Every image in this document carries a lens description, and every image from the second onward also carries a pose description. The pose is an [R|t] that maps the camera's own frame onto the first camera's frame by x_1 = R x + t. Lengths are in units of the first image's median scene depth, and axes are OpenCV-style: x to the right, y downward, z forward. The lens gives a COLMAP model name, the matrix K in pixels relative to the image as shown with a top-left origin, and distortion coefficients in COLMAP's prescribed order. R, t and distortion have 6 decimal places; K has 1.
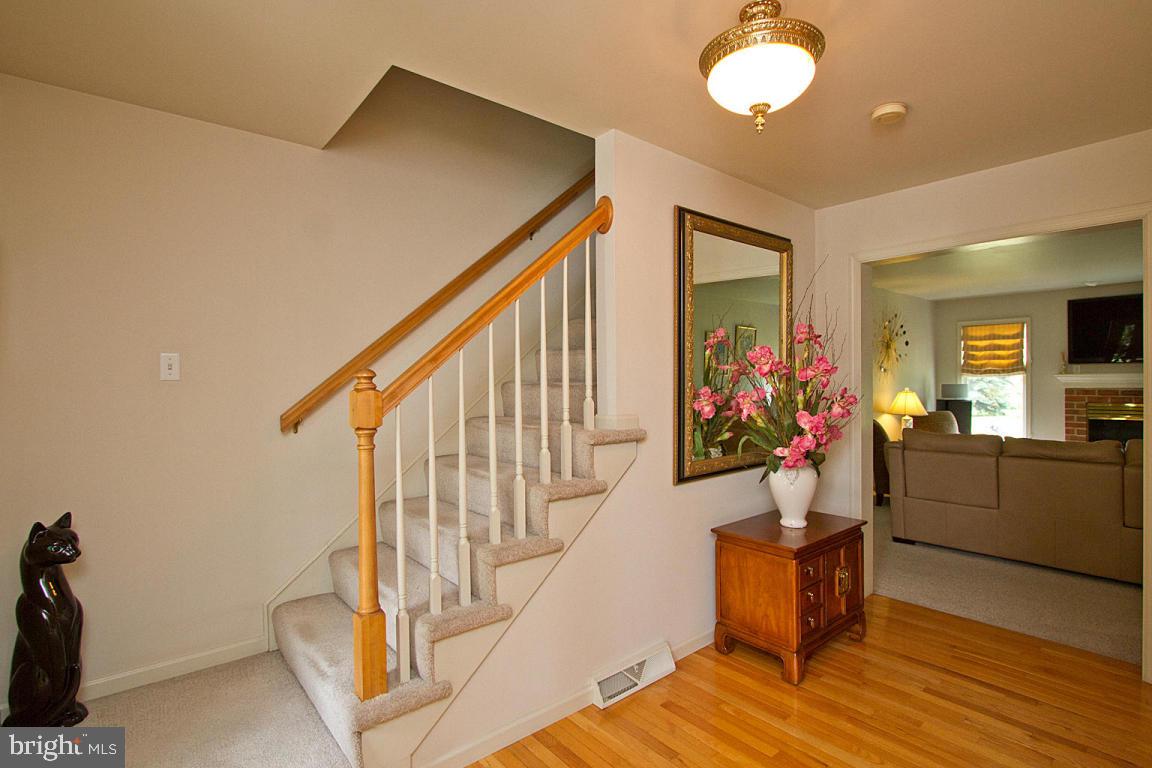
lens RADIAL K [[548.4, 0, 579.3], [0, 548.4, 388.5], [0, 0, 1]] dist [-0.015765, 0.000816]
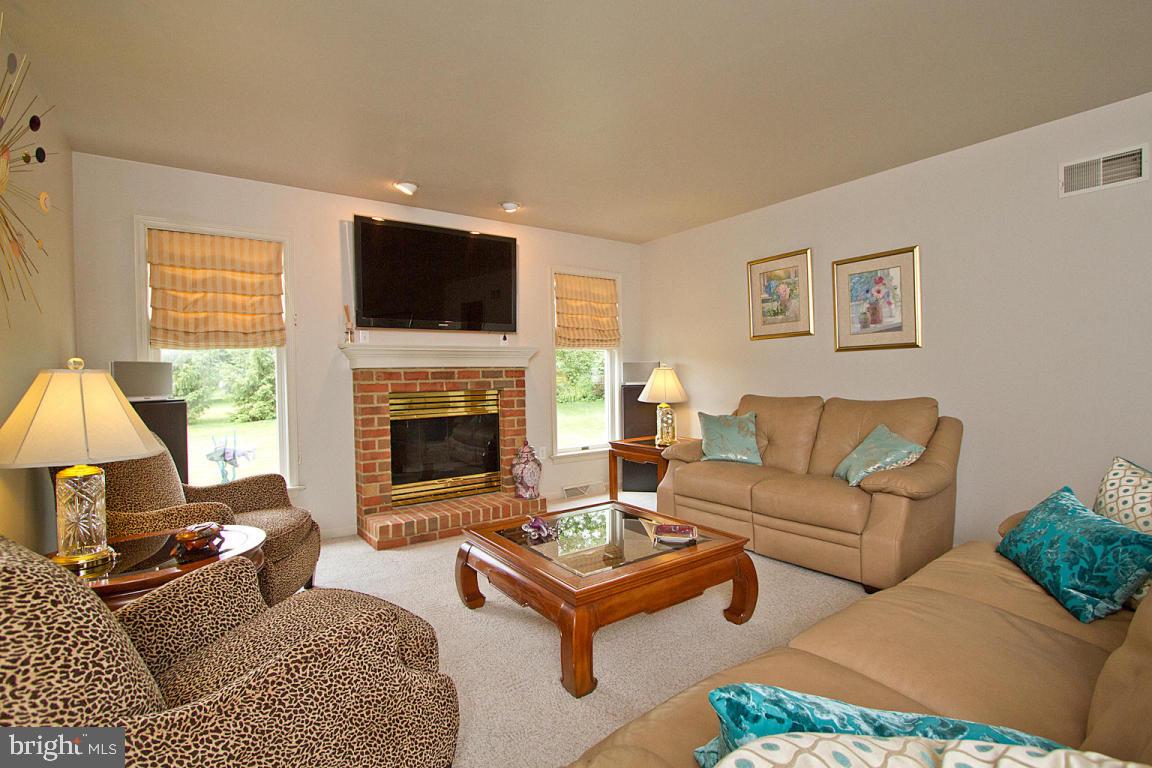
lens RADIAL K [[548.4, 0, 579.3], [0, 548.4, 388.5], [0, 0, 1]] dist [-0.015765, 0.000816]
pose [[0.076887, -0.020492, 0.996829, 0.327881], [0.035710, 0.999204, 0.017787, 0.016213], [-0.996400, 0.034229, 0.077558, 0.685407]]
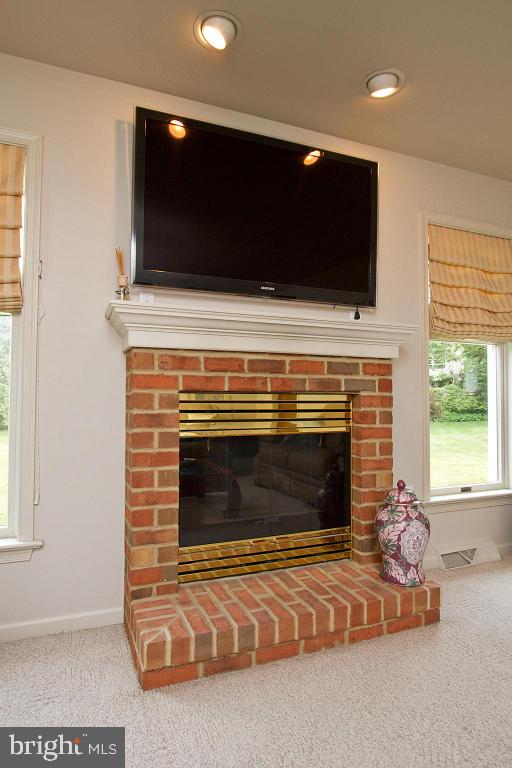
lens RADIAL K [[442.9, 0, 240.0], [0, 442.9, 384.0], [0, 0, 1]] dist [-0.026550, -0.000172]
pose [[0.320253, 0.039196, 0.946521, 0.622205], [0.011773, 0.998902, -0.045349, 0.031555], [-0.947259, 0.025666, 0.319440, 0.799783]]
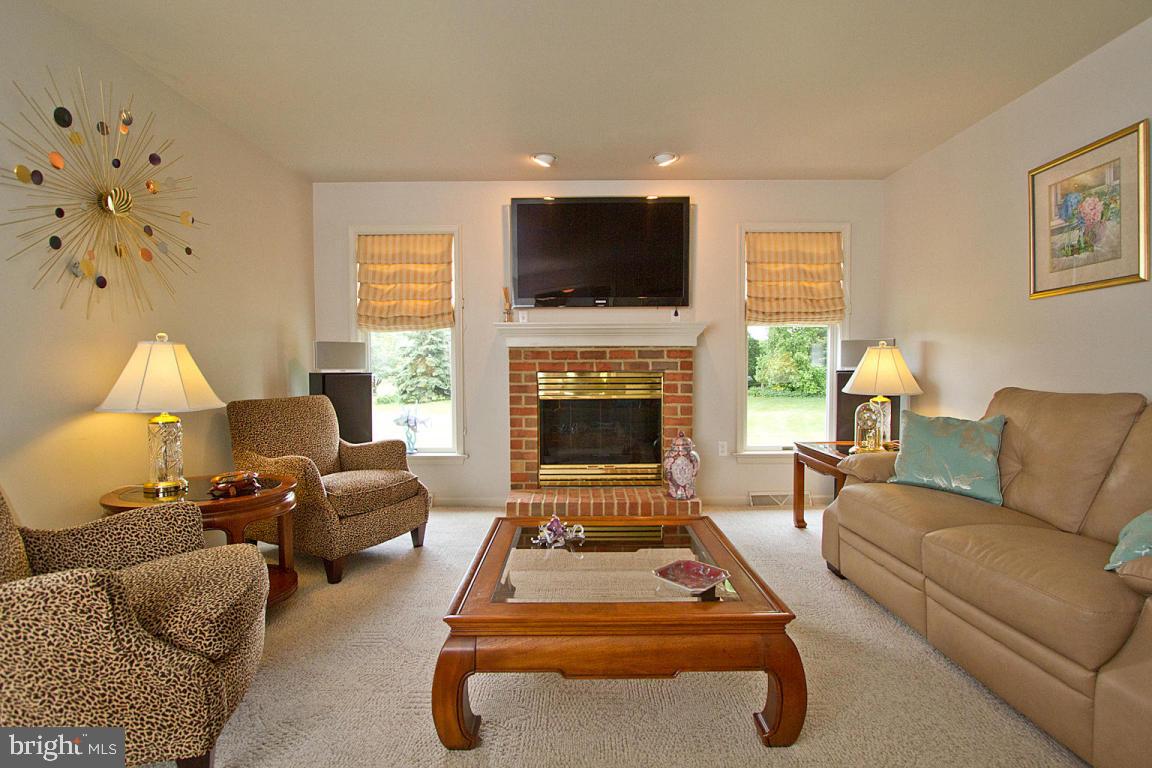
lens RADIAL K [[541.9, 0, 575.1], [0, 541.9, 389.9], [0, 0, 1]] dist [-0.012574, 0.000948]
pose [[0.650857, -0.029066, 0.758644, 0.471932], [0.015101, 0.999565, 0.025341, 0.028317], [-0.759050, -0.005037, 0.651013, 0.534523]]
